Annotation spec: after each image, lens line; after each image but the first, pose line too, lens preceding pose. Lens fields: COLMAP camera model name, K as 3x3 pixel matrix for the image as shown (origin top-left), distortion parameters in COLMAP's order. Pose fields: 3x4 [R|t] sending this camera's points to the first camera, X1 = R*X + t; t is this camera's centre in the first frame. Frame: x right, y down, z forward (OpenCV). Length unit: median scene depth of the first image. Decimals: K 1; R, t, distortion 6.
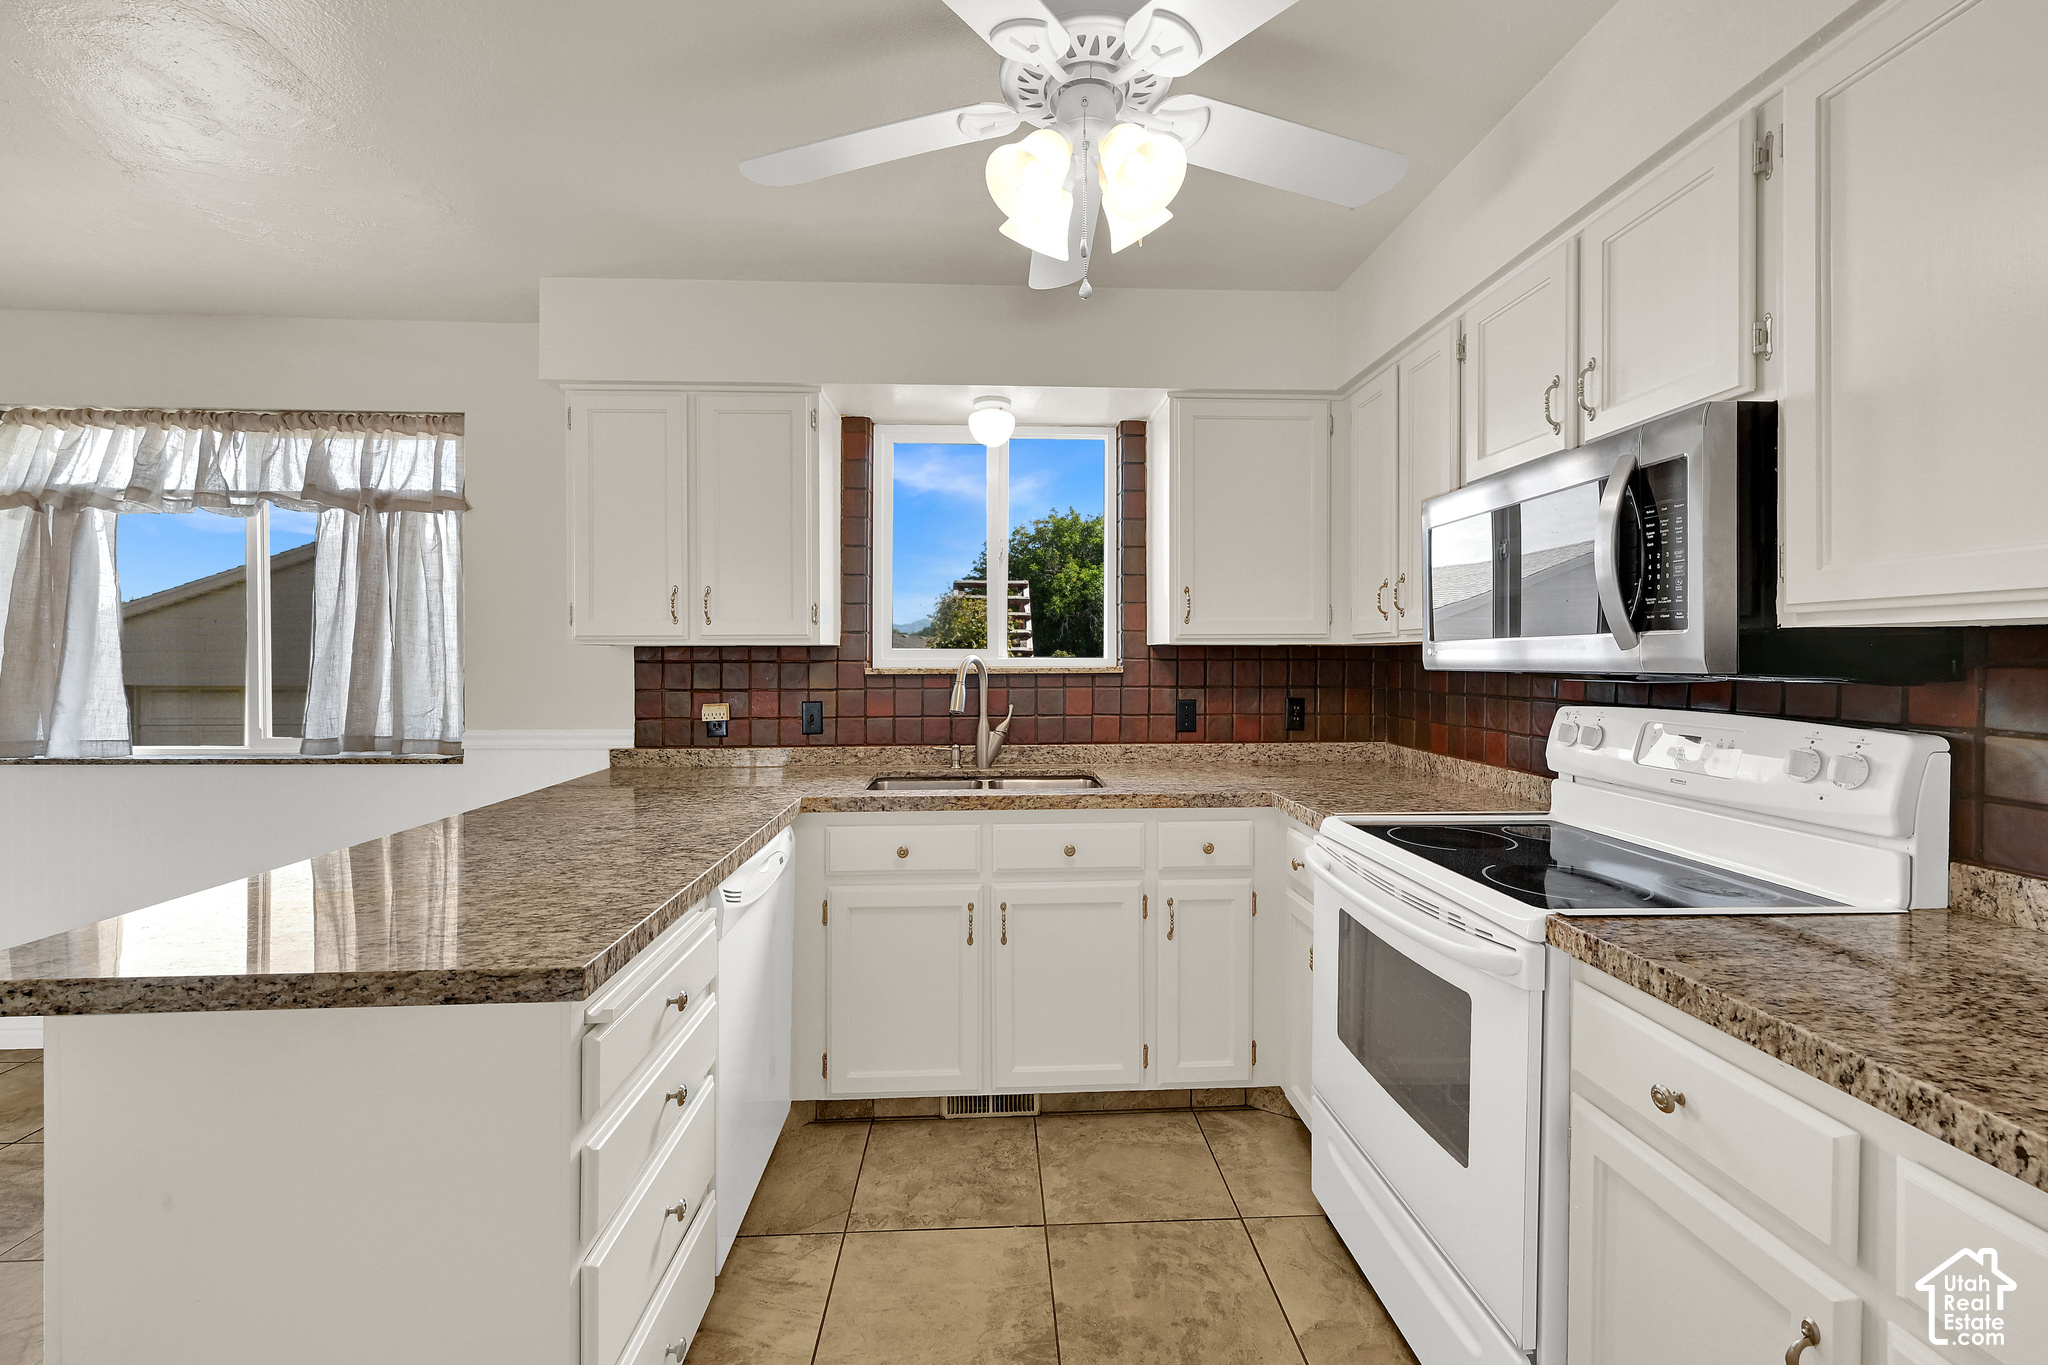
lens RADIAL K [[840.6, 0, 1029.4], [0, 840.6, 653.8], [0, 0, 1]] dist [0.005928, 0.000179]
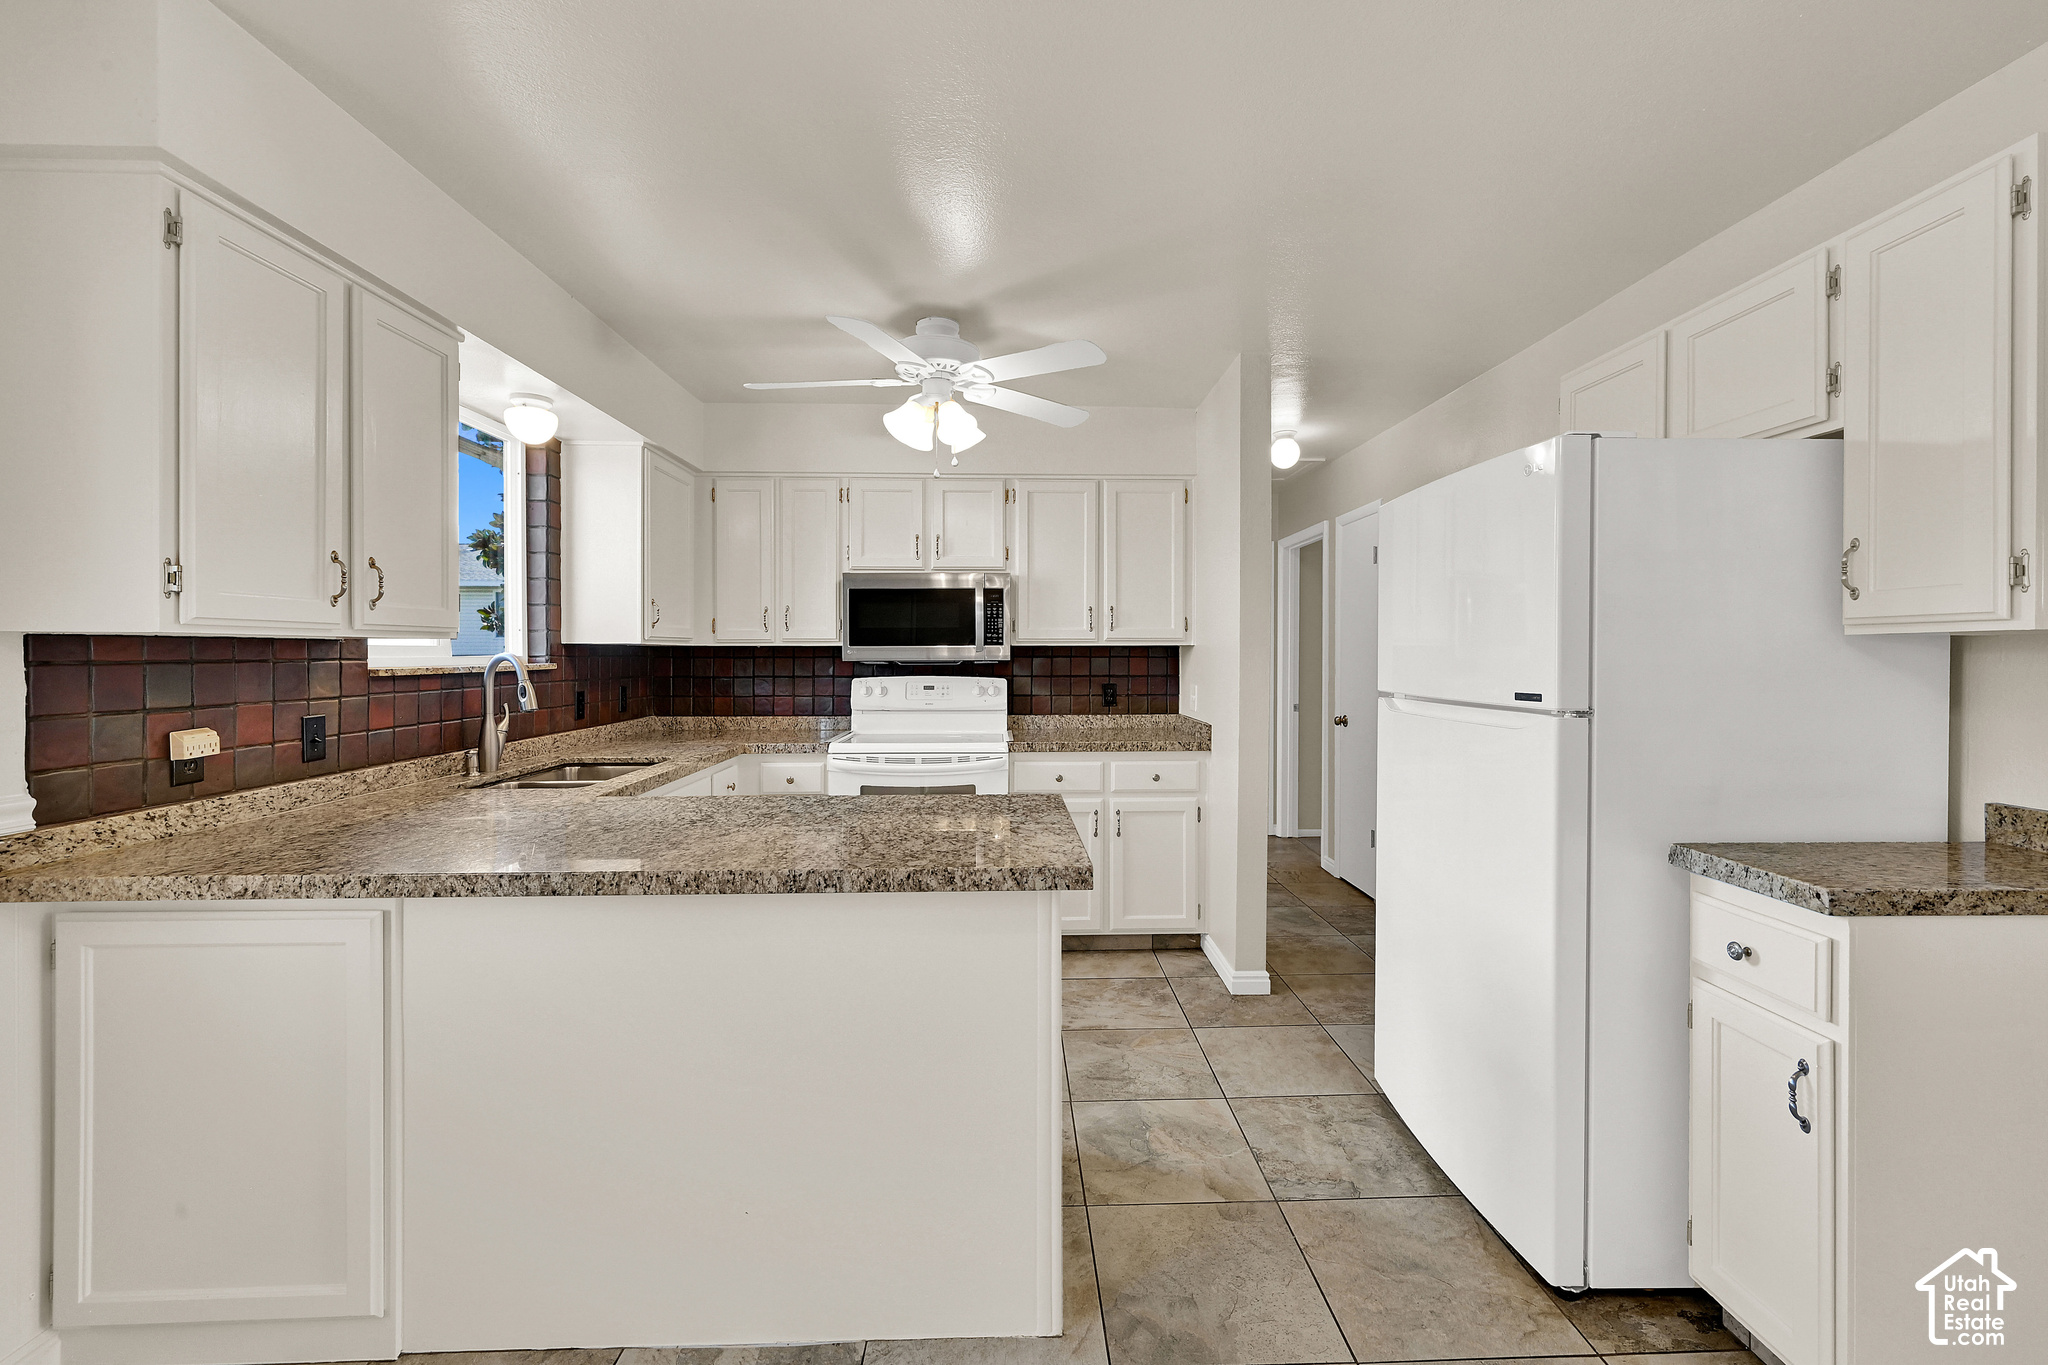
lens RADIAL K [[840.6, 0, 1029.4], [0, 840.6, 653.8], [0, 0, 1]] dist [0.005928, 0.000179]
pose [[0.018675, -0.000070, 0.999826, -1.010409], [-0.005534, 0.999985, 0.000173, -0.000244], [-0.999810, -0.005537, 0.018675, 0.382839]]
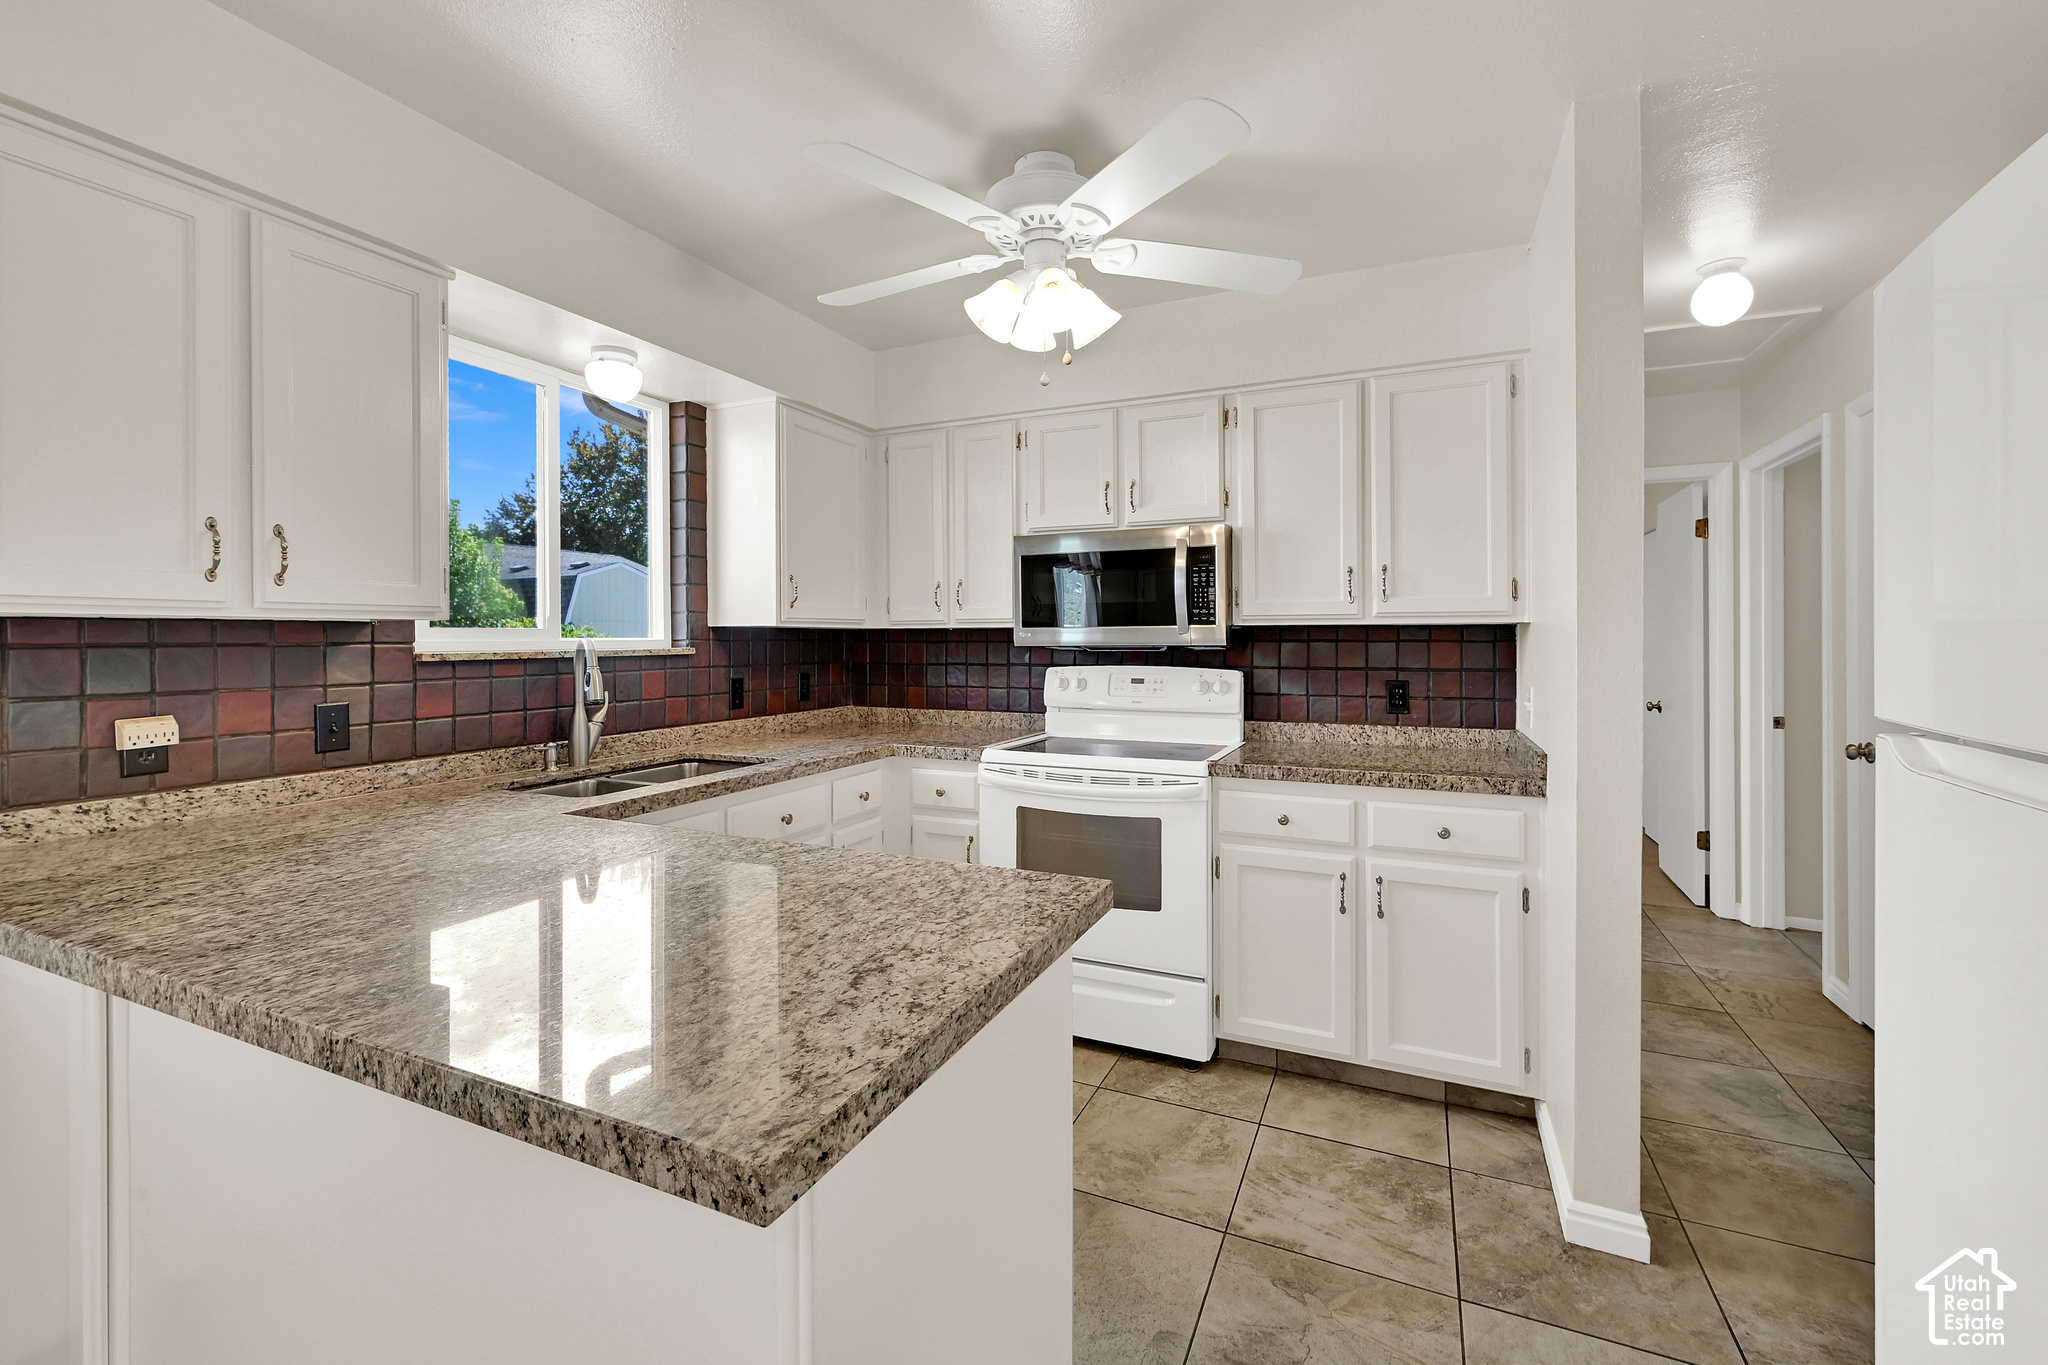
lens RADIAL K [[840.6, 0, 1029.4], [0, 840.6, 653.8], [0, 0, 1]] dist [0.005928, 0.000179]
pose [[0.460202, -0.016035, 0.887669, -0.623503], [-0.003777, 0.999792, 0.020019, 0.000882], [-0.887806, -0.012566, 0.460046, 0.193291]]
